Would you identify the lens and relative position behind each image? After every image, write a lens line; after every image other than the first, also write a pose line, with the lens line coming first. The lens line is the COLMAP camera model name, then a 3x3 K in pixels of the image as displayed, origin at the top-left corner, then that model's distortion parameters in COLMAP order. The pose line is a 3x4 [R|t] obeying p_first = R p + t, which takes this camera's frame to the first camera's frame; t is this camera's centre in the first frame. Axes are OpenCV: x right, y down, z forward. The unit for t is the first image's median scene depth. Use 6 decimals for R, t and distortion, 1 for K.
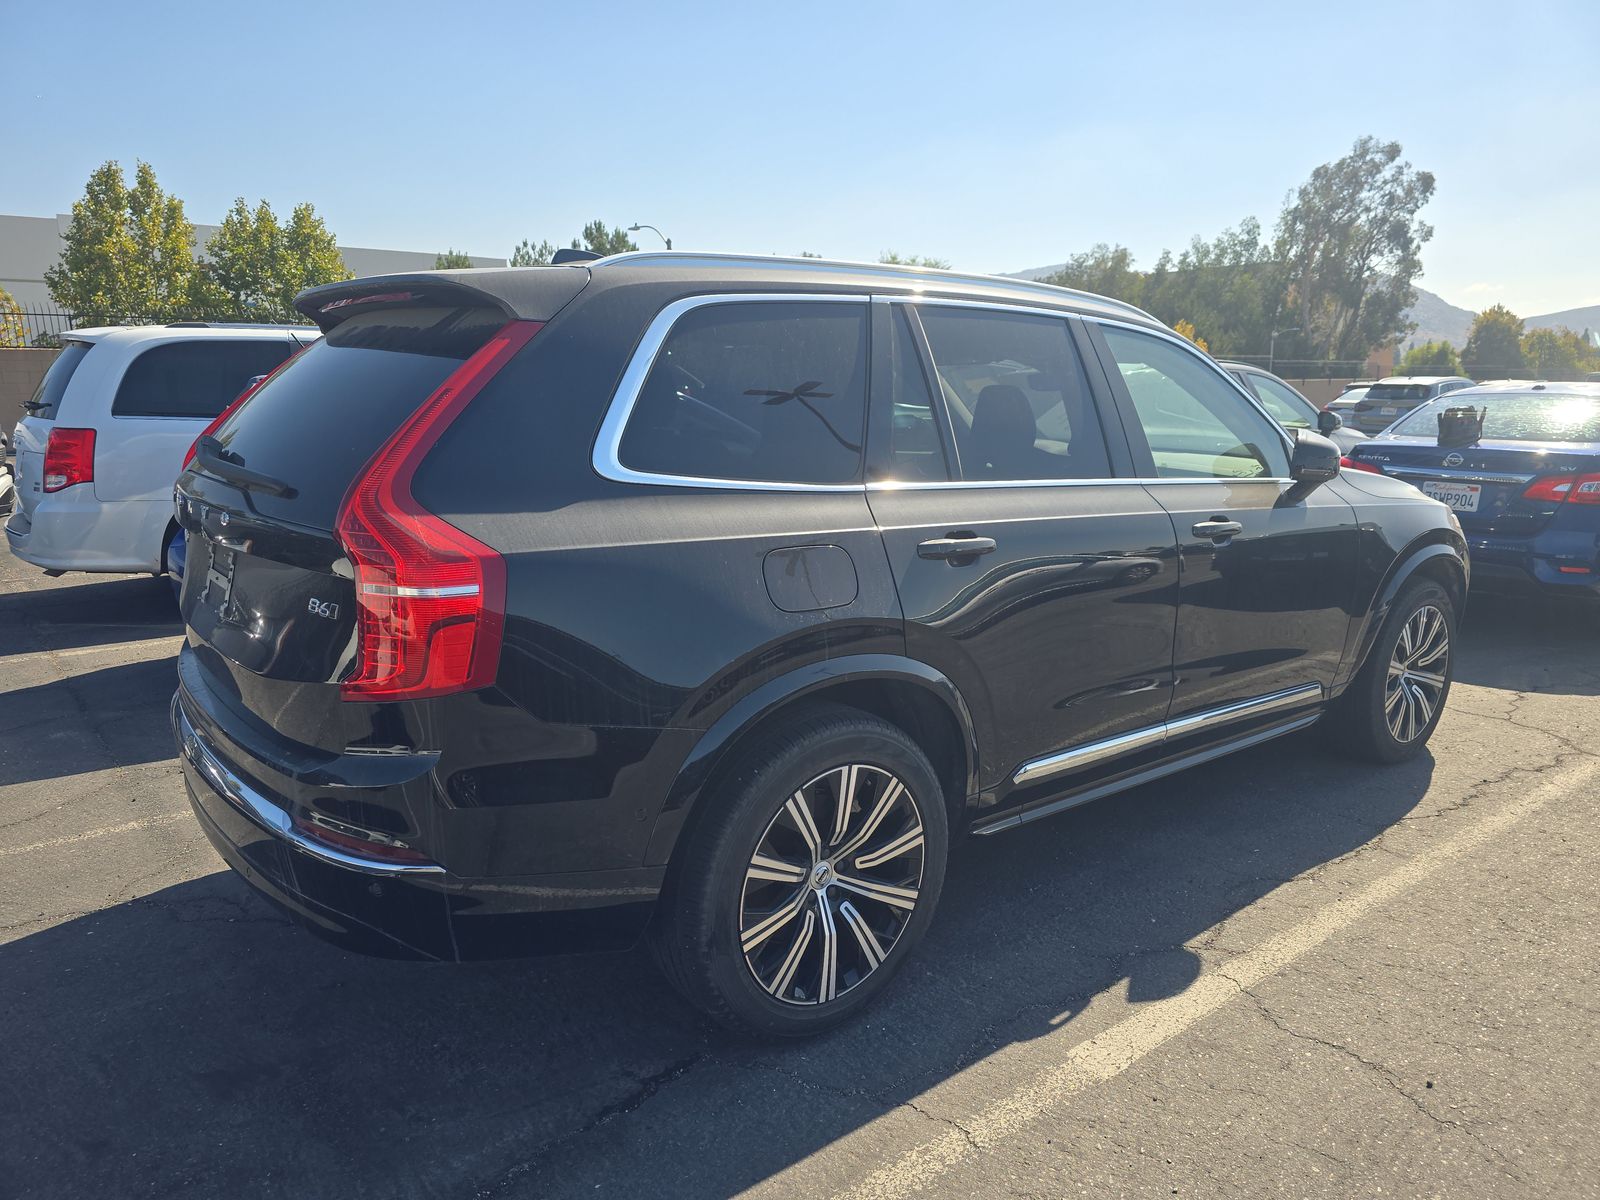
lens RADIAL K [[1049.3, 0, 797.1], [0, 1049.3, 607.7], [0, 0, 1]] dist [0.055109, -0.036219]
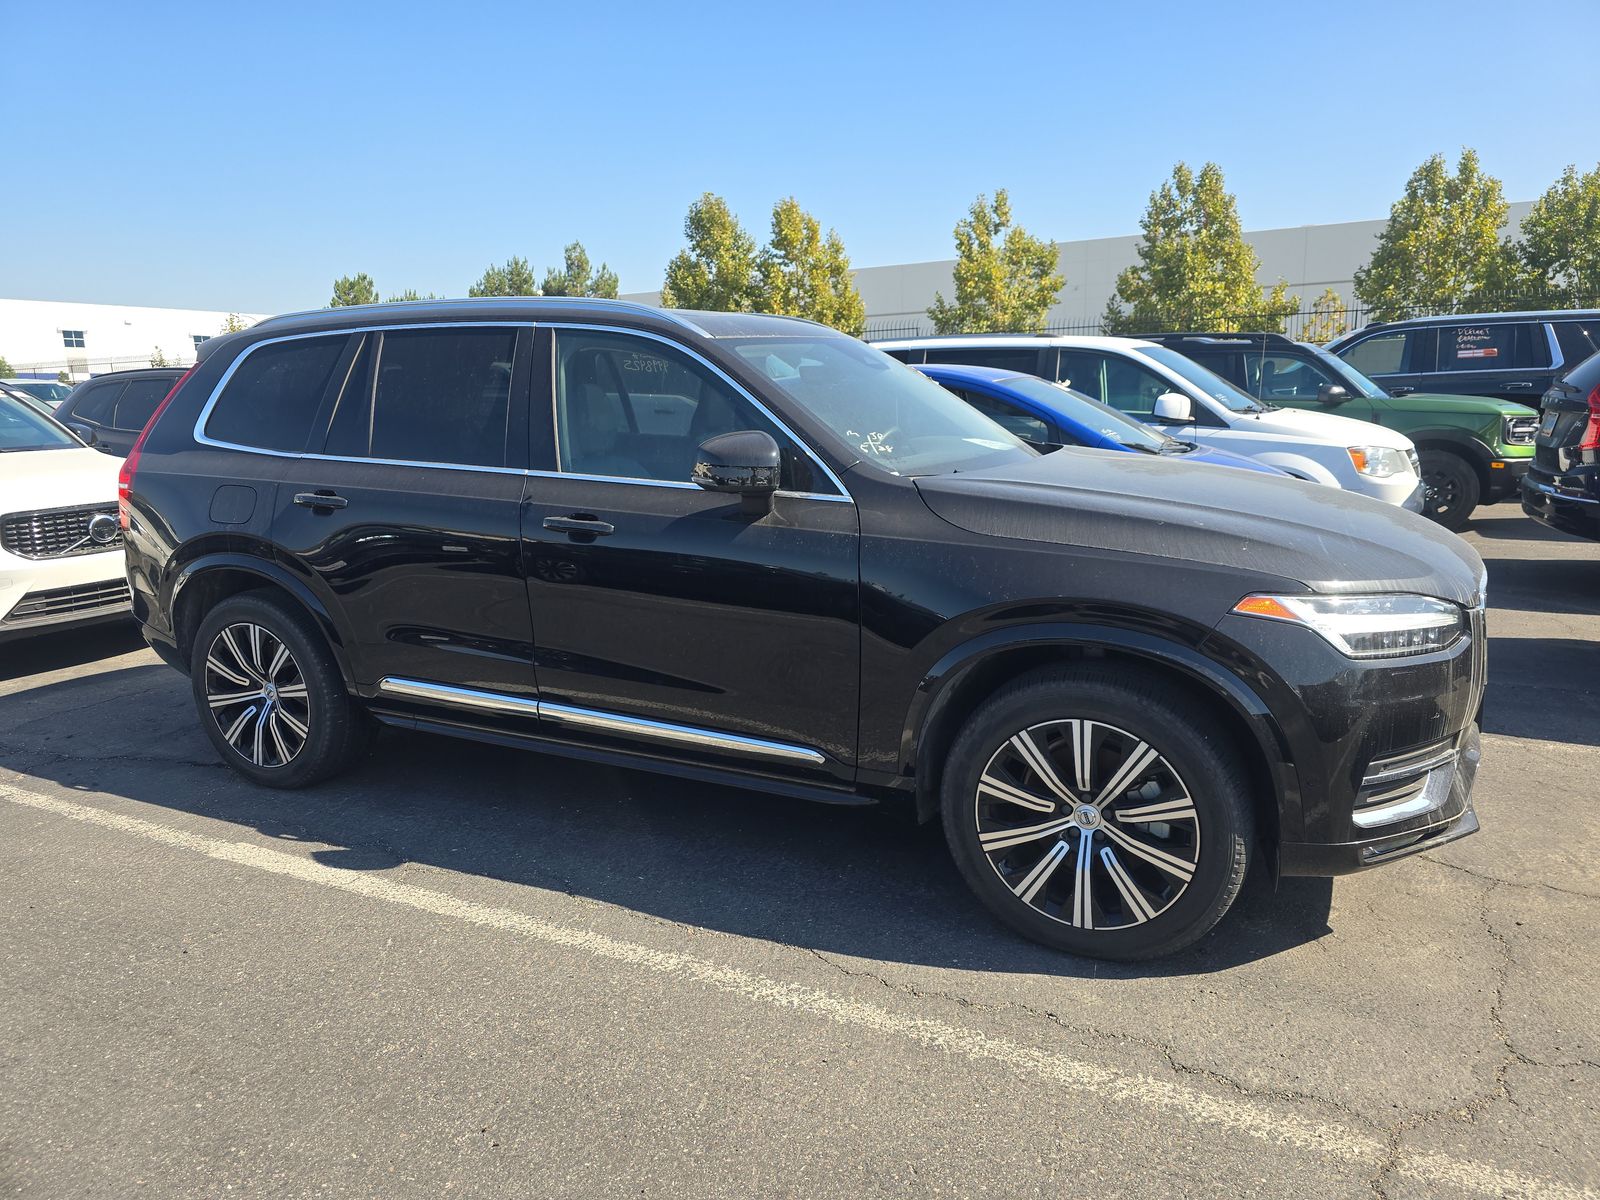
lens RADIAL K [[1049.3, 0, 797.1], [0, 1049.3, 607.7], [0, 0, 1]] dist [0.055109, -0.036219]
pose [[0.433203, 0.184869, -0.882133, 1.659635], [-0.143538, 0.980397, 0.134973, -0.197855], [0.889793, 0.068149, 0.451247, 0.889196]]
